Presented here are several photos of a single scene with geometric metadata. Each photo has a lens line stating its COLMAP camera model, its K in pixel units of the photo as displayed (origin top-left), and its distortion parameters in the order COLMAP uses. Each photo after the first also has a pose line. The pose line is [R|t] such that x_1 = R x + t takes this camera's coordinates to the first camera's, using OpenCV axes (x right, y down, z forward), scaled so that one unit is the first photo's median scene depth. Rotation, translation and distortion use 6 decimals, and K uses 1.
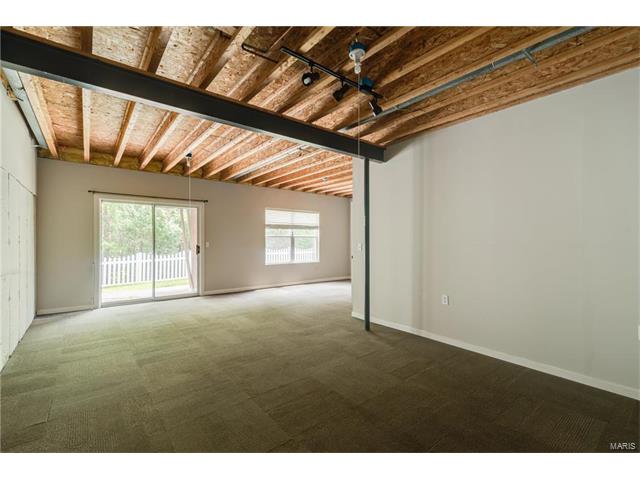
lens RADIAL K [[290.7, 0, 318.6], [0, 290.7, 241.1], [0, 0, 1]] dist [0.010765, 0.000450]
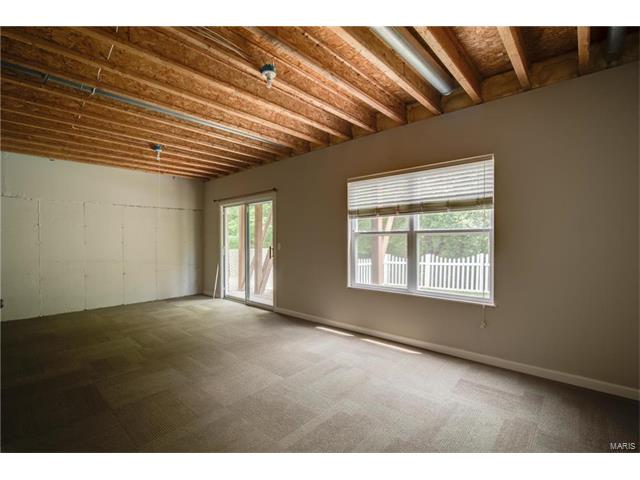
lens RADIAL K [[290.7, 0, 318.6], [0, 290.7, 241.1], [0, 0, 1]] dist [0.010765, 0.000450]
pose [[0.168094, 0.000773, -0.985771, 0.314485], [0.001092, 0.999999, 0.000971, -0.001556], [0.985770, -0.001240, 0.168093, 0.791338]]
